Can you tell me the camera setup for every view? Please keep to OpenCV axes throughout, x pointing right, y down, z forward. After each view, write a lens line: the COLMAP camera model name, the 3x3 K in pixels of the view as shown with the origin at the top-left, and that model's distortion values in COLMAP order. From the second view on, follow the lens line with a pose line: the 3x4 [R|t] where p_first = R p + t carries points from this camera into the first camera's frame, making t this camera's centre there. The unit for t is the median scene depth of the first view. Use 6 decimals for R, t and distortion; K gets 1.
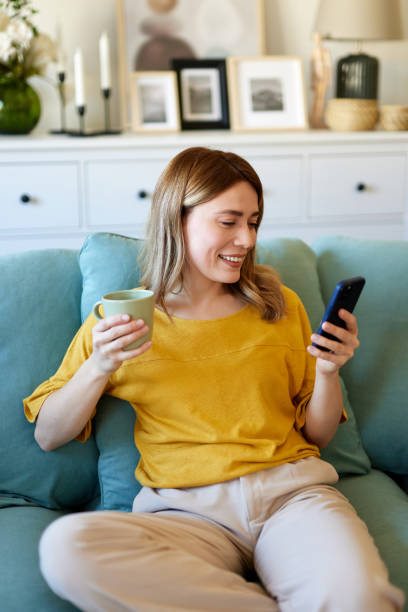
lens RADIAL K [[864.5, 0, 188.2], [0, 864.5, 323.5], [0, 0, 1]] dist [0.008306, 0.000000]
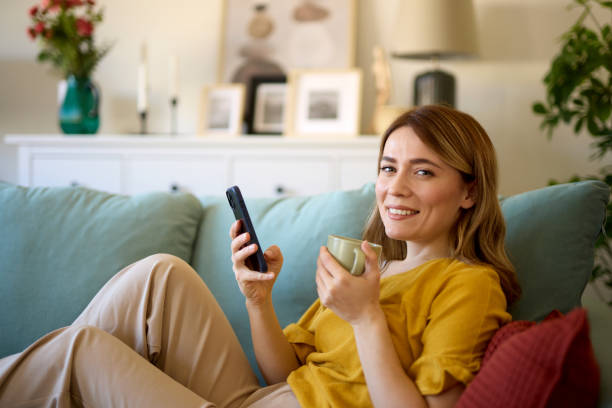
lens RADIAL K [[864.5, 0, 305.2], [0, 864.5, 202.6], [0, 0, 1]] dist [0.008306, 0.000000]
pose [[0.923327, 0.032751, -0.382616, 0.476452], [-0.123844, 0.968517, -0.215958, 0.075628], [0.363497, 0.246785, 0.898314, 0.092559]]
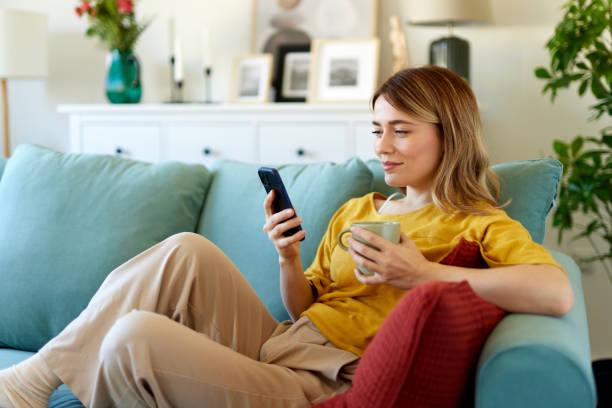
lens RADIAL K [[864.5, 0, 306.8], [0, 864.5, 203.0], [0, 0, 1]] dist [0.008306, 0.000000]
pose [[0.885575, 0.049115, -0.461892, 0.578502], [-0.131614, 0.980173, -0.148114, 0.072446], [0.445460, 0.191957, 0.874482, 0.038479]]
